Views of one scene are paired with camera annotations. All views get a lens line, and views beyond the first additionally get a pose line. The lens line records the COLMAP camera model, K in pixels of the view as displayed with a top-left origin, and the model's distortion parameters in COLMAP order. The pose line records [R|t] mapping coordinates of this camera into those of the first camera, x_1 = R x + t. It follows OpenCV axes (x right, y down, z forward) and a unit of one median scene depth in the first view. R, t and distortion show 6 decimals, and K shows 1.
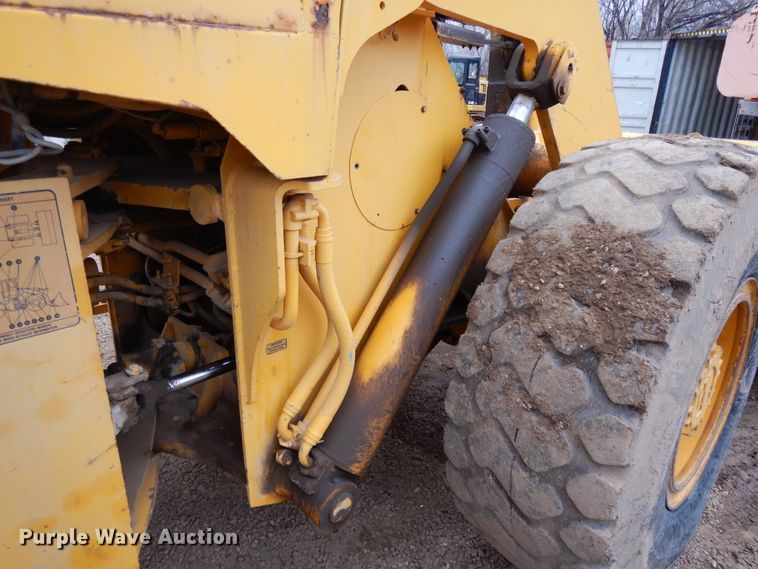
lens RADIAL K [[537.1, 0, 376.4], [0, 537.1, 284.6], [0, 0, 1]] dist [0.009344, -0.010299]
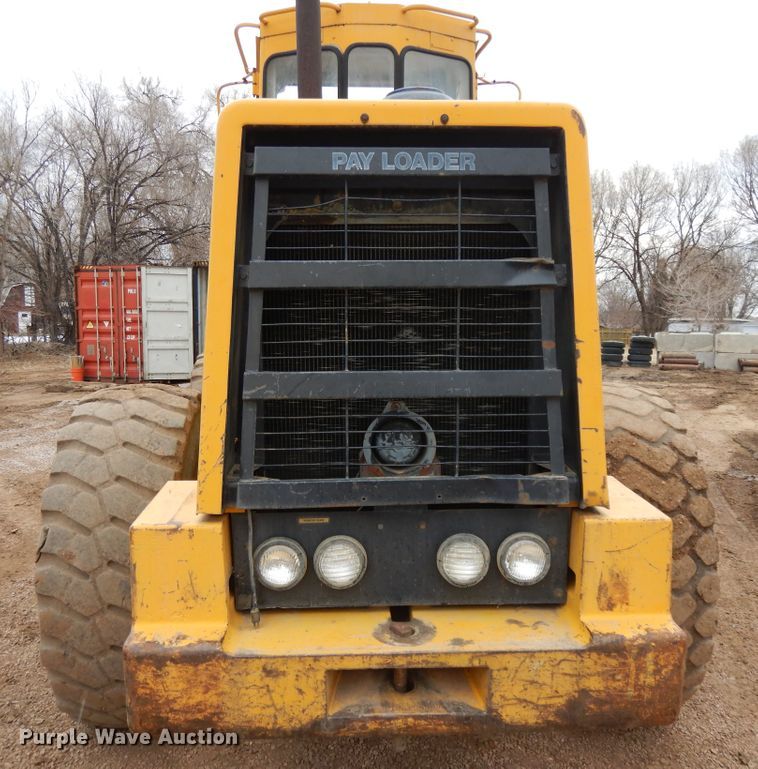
lens RADIAL K [[765.4, 0, 363.5], [0, 765.4, 408.6], [0, 0, 1]] dist [0.003393, 0.000000]
pose [[0.664445, -0.123971, 0.736983, -3.118727], [0.274658, 0.957640, -0.086535, 0.227476], [-0.695037, 0.259916, 0.670349, -1.300308]]
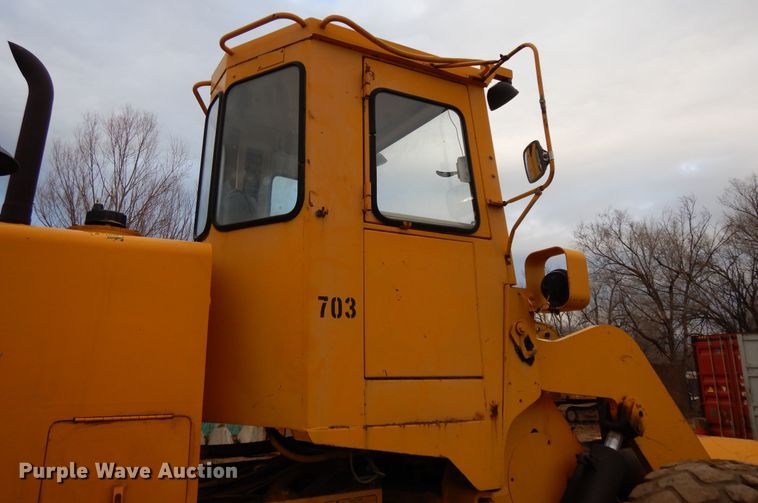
lens RADIAL K [[540.5, 0, 376.7], [0, 540.5, 222.9], [0, 0, 1]] dist [-0.004891, 0.000735]
pose [[0.974104, -0.082428, -0.210542, -0.027795], [-0.055770, 0.814815, -0.577033, 0.128341], [0.219116, 0.573831, 0.789117, -0.915374]]
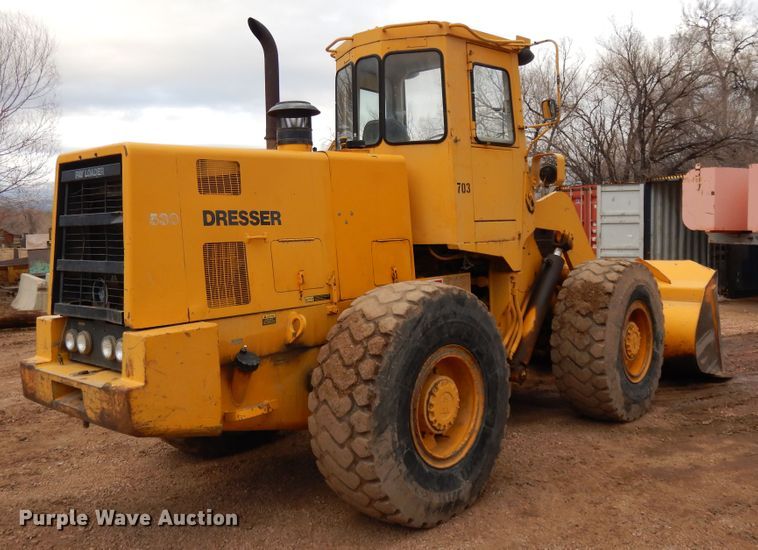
lens RADIAL K [[713.7, 0, 363.4], [0, 713.7, 259.0], [0, 0, 1]] dist [-0.001786, 0.000000]
pose [[0.997398, -0.049198, 0.052693, -1.200665], [0.062731, 0.952463, -0.298127, 0.967704], [-0.035521, 0.300656, 0.953071, -3.207085]]
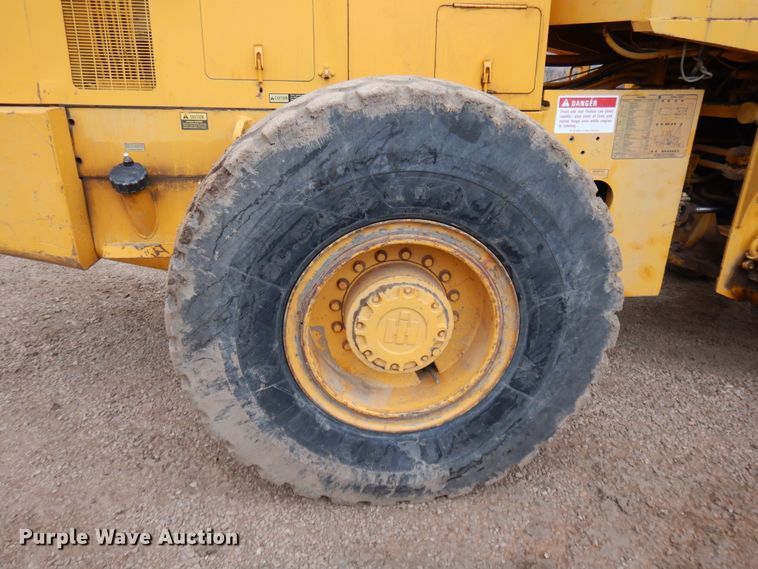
lens RADIAL K [[537.1, 0, 380.7], [0, 537.1, 284.5], [0, 0, 1]] dist [0.009344, -0.010299]
pose [[0.789882, 0.228835, -0.568965, -0.104248], [-0.214267, 0.972282, 0.093585, 0.476802], [0.574609, 0.047989, 0.817020, -1.144100]]
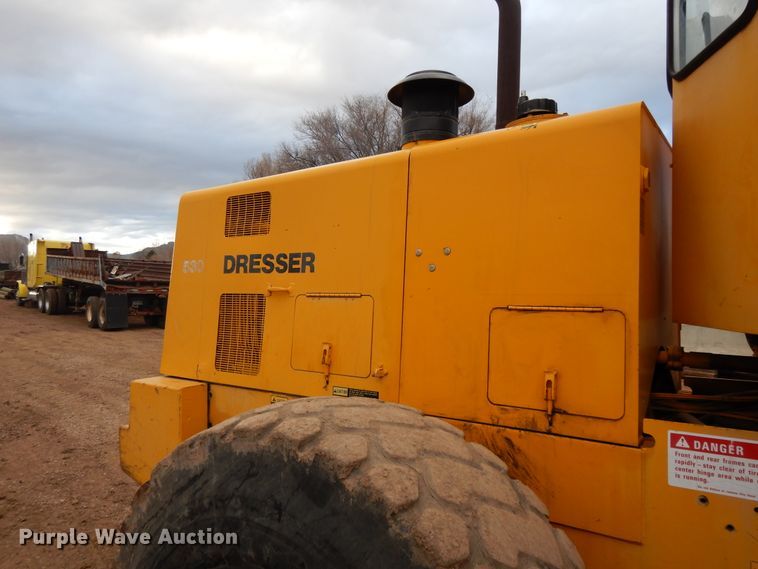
lens RADIAL K [[537.1, 0, 373.8], [0, 537.1, 281.9], [0, 0, 1]] dist [0.009344, -0.010299]
pose [[0.192332, -0.033890, -0.980745, 0.206149], [-0.339304, 0.935467, -0.098865, 0.007091], [0.920805, 0.351786, 0.168421, -0.392062]]
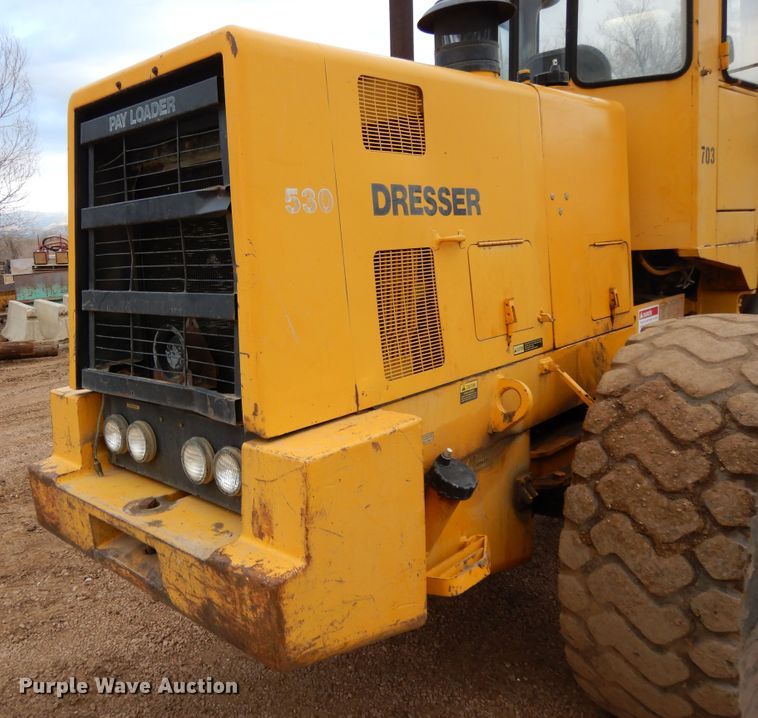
lens RADIAL K [[675.0, 0, 273.2], [0, 675.0, 360.7], [0, 0, 1]] dist [-0.002330, 0.000041]
pose [[0.997149, -0.069907, -0.028387, -1.847082], [0.063516, 0.980819, -0.184284, 0.475537], [0.040726, 0.181955, 0.982463, -1.799565]]
